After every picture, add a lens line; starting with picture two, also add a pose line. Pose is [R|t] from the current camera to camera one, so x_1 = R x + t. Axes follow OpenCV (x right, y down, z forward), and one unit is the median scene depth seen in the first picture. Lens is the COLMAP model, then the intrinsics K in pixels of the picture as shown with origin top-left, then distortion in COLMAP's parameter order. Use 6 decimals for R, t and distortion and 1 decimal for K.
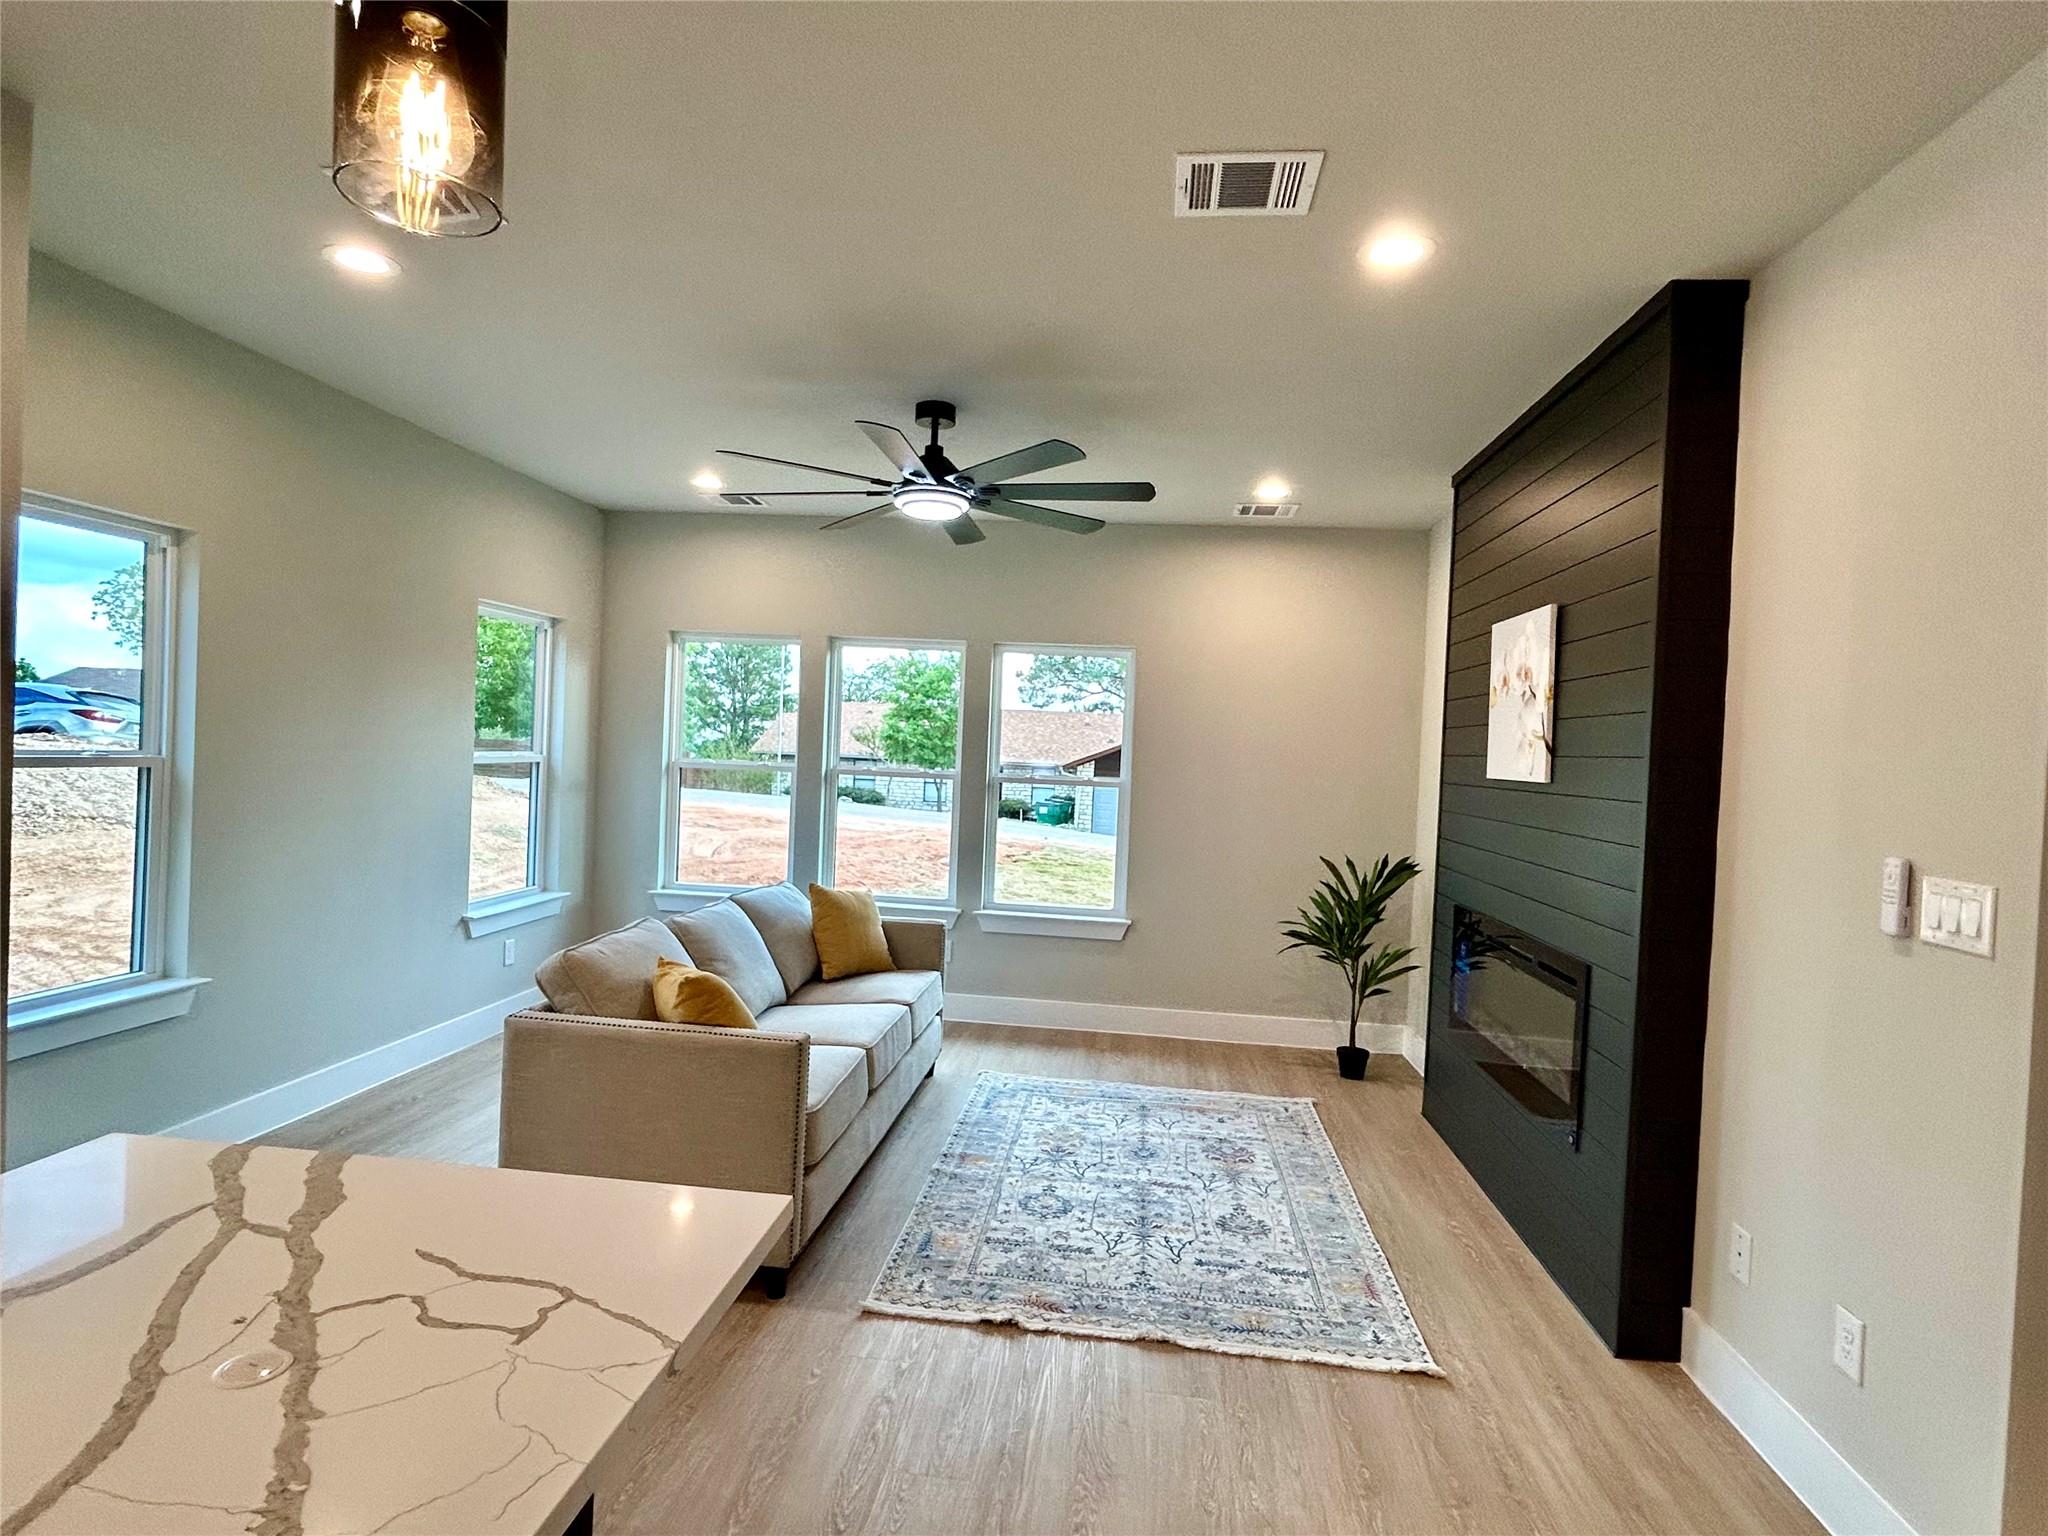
lens RADIAL K [[1071.5, 0, 1023.7], [0, 1071.5, 763.2], [0, 0, 1]] dist [-0.003579, 0.001916]
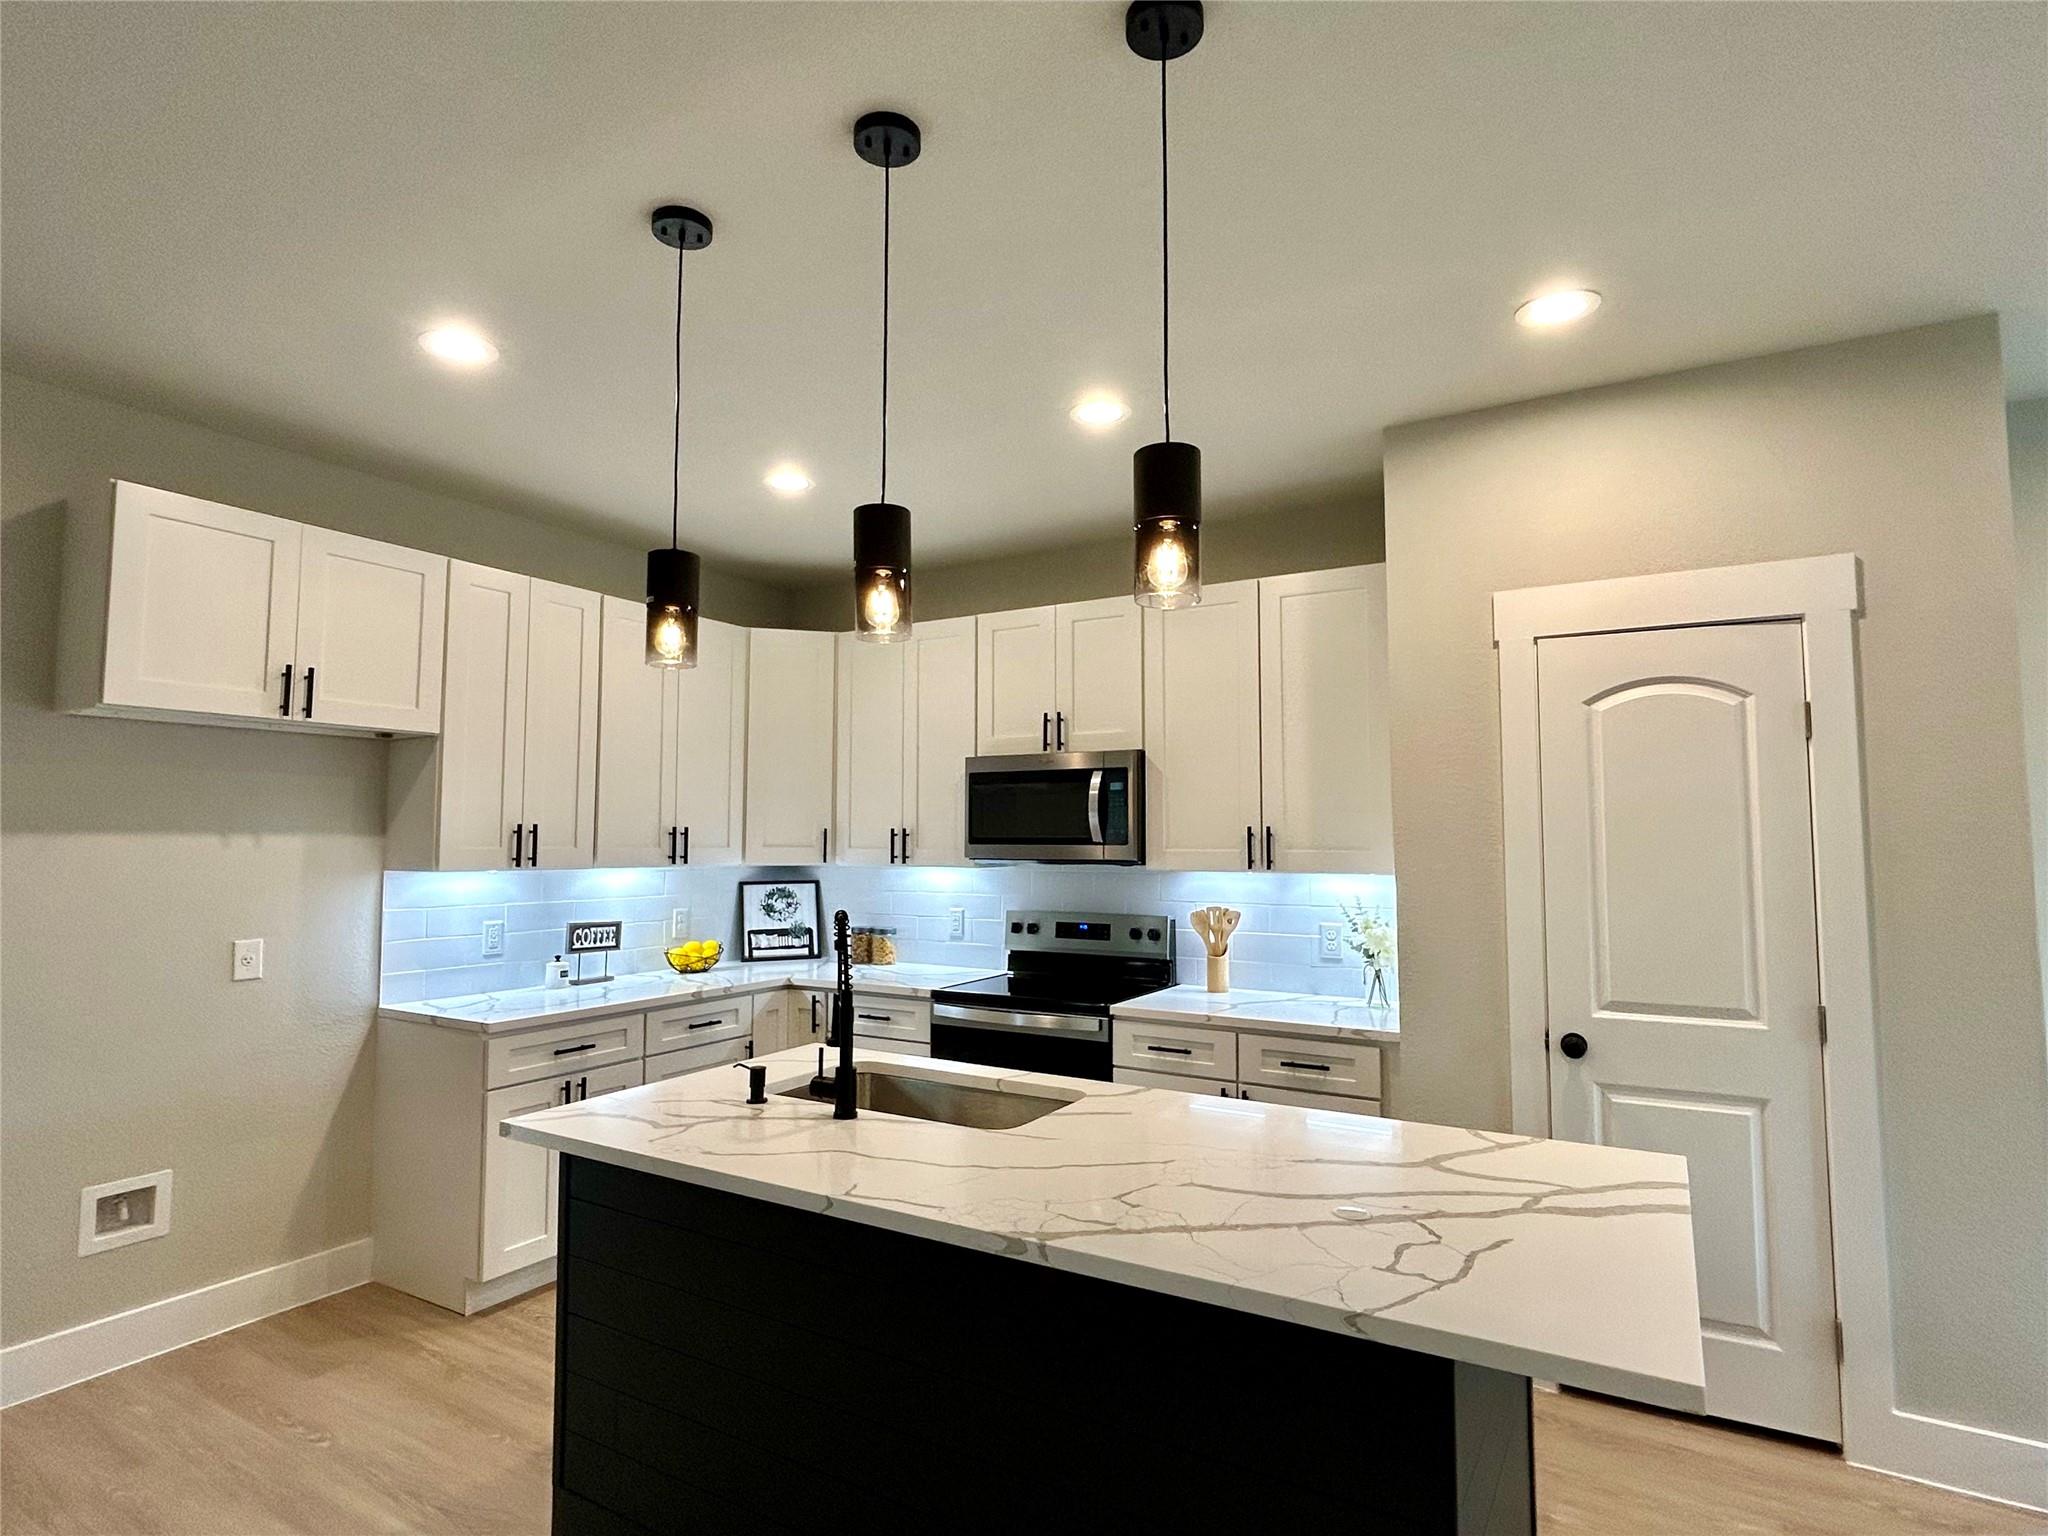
lens RADIAL K [[1071.5, 0, 1018.5], [0, 1071.5, 772.7], [0, 0, 1]] dist [-0.003579, 0.001916]
pose [[-0.429913, -0.105198, -0.896721, 0.304189], [-0.029045, 0.994286, -0.102719, 0.012488], [0.902403, -0.018115, -0.430512, 0.336405]]
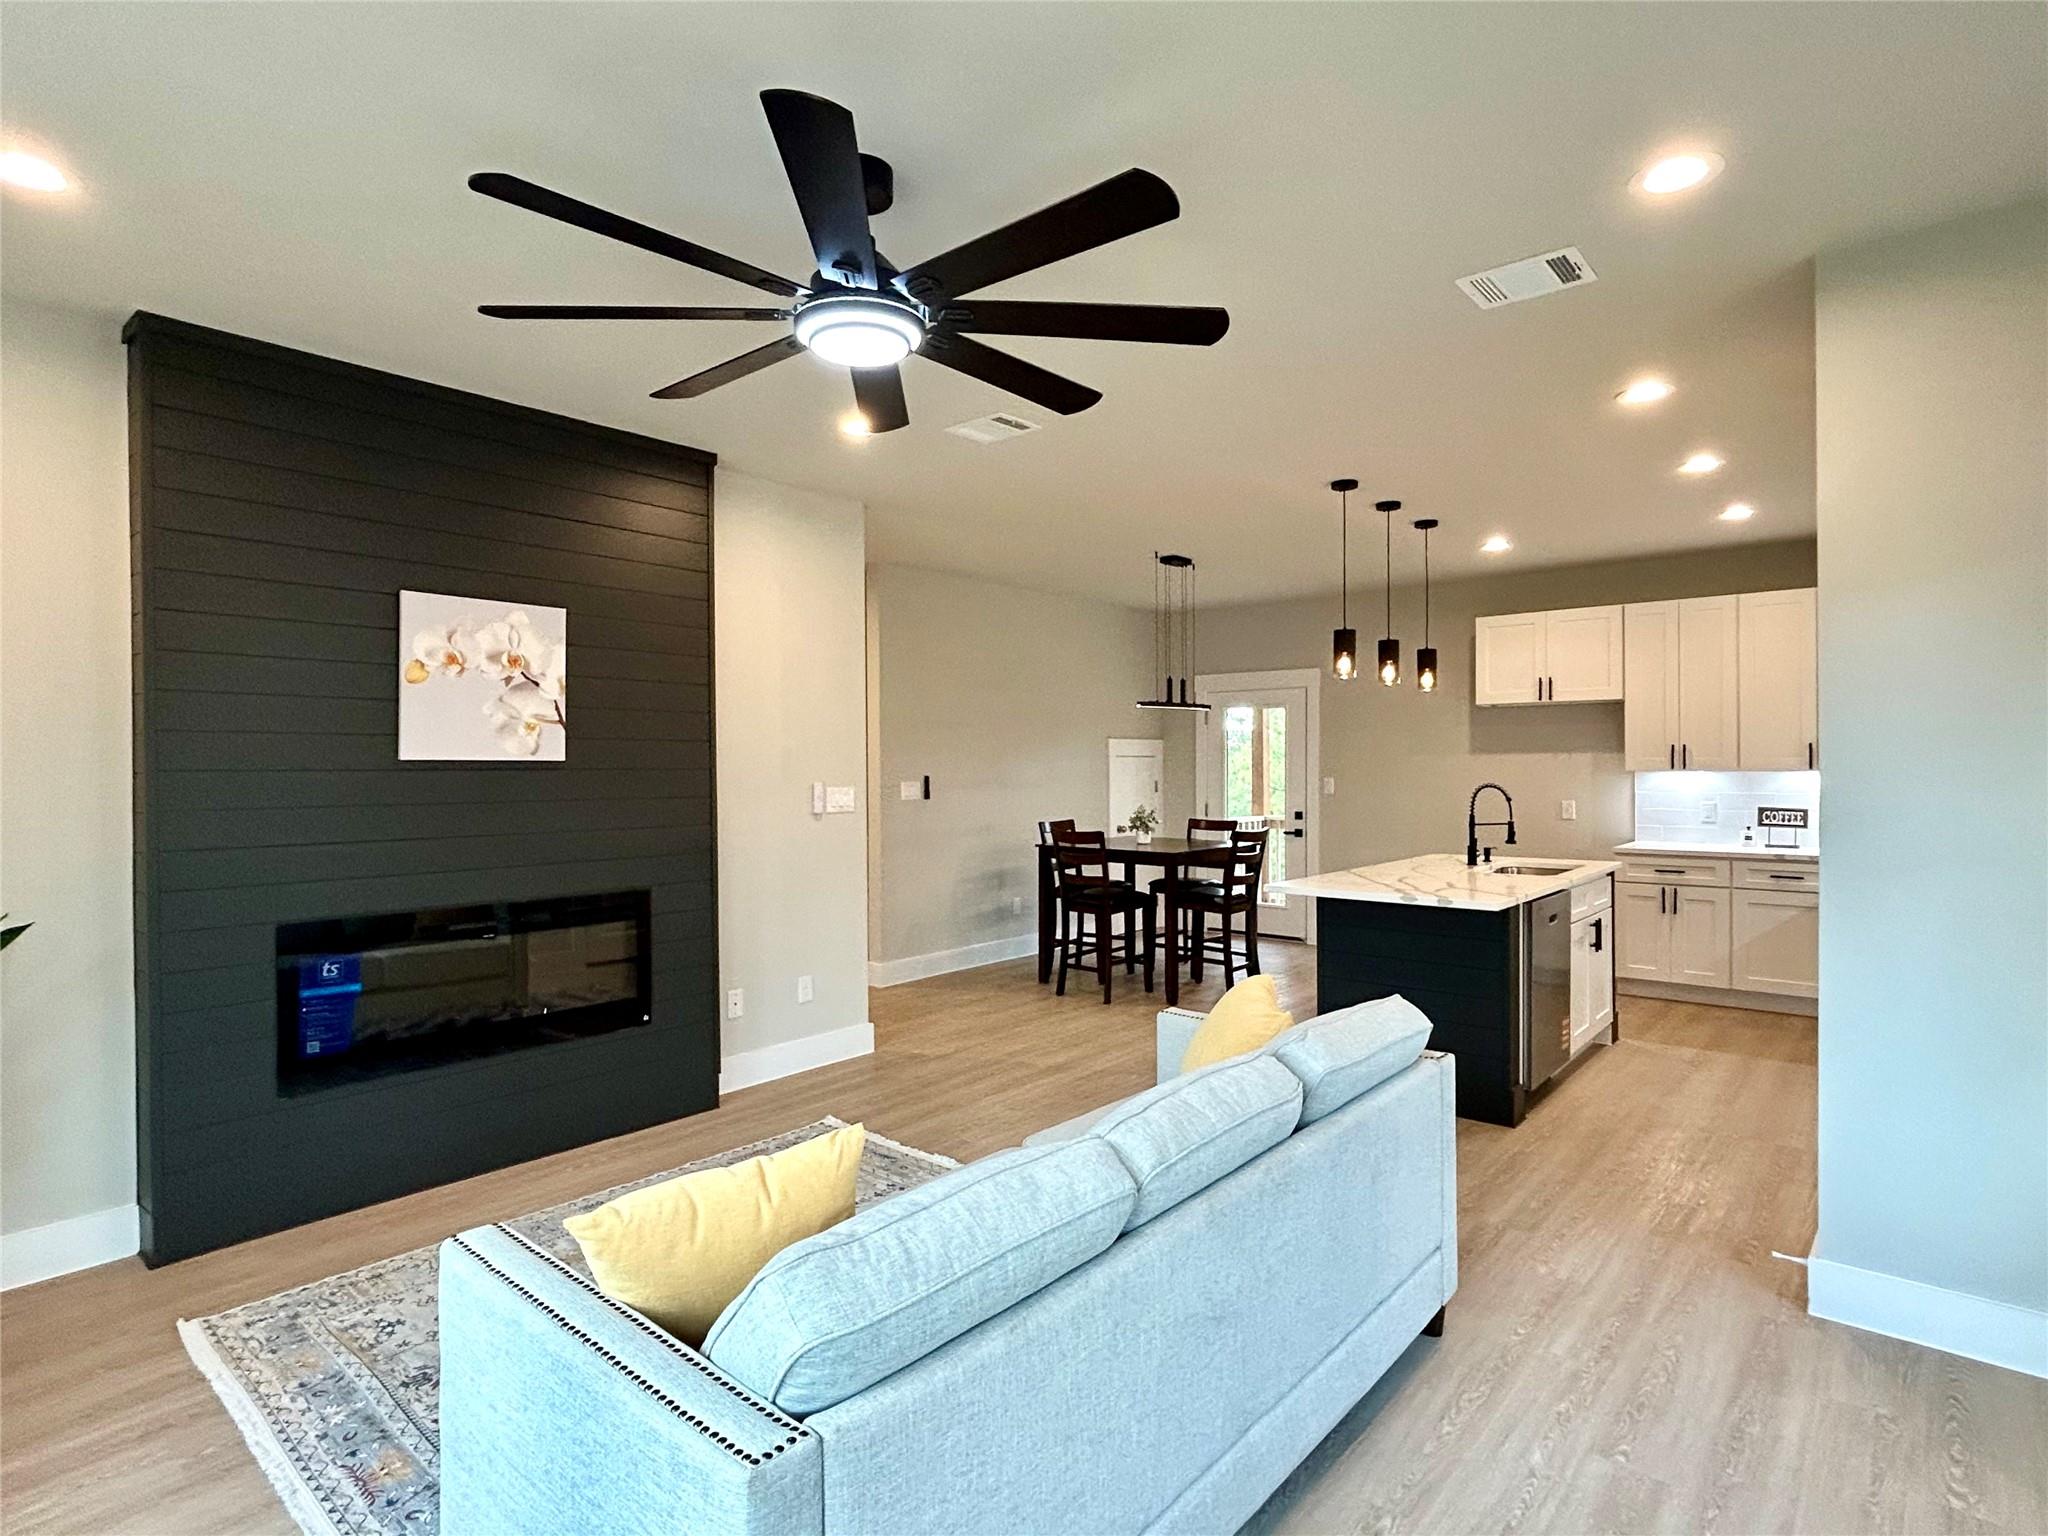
lens RADIAL K [[1071.5, 0, 1016.1], [0, 1071.5, 767.2], [0, 0, 1]] dist [-0.003579, 0.001916]
pose [[-0.822543, -0.044097, 0.566991, -0.567403], [-0.027698, 0.998912, 0.037506, -0.031159], [-0.568028, 0.015146, -0.822870, 1.625531]]
